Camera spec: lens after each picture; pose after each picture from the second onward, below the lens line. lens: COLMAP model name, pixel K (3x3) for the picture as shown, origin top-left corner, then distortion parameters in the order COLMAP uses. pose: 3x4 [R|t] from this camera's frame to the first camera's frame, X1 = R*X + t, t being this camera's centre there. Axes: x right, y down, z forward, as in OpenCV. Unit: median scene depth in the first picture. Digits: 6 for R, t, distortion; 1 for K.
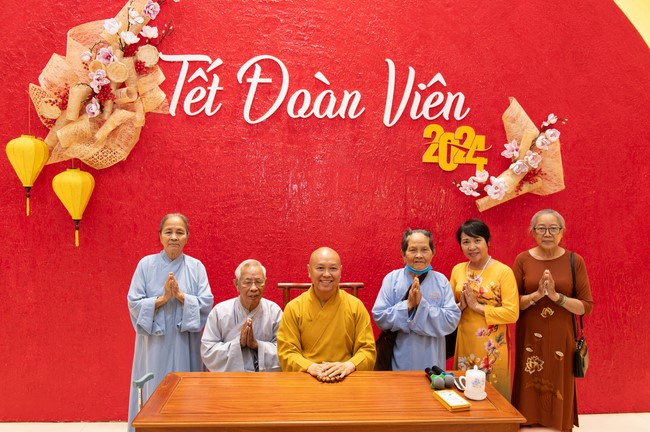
lens RADIAL K [[555.4, 0, 325.3], [0, 555.4, 216.7], [0, 0, 1]] dist [-0.048446, -0.010312]
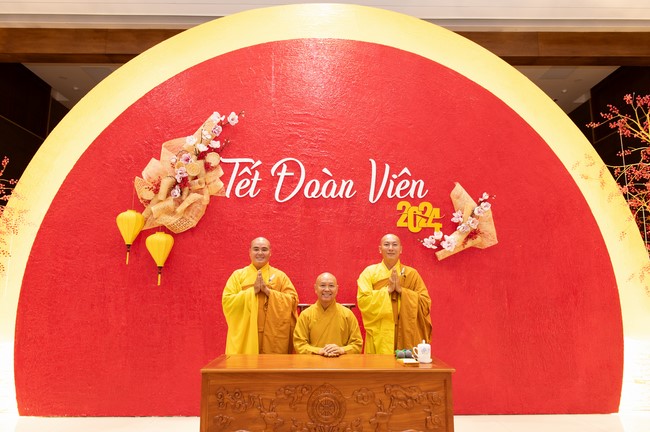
lens RADIAL K [[456.0, 0, 325.6], [0, 456.0, 215.1], [0, 0, 1]] dist [-0.053216, -0.002048]
pose [[0.999083, -0.014229, -0.040373, 0.038350], [0.005430, 0.977648, -0.210180, 0.124145], [0.042461, 0.209768, 0.976829, -0.183823]]
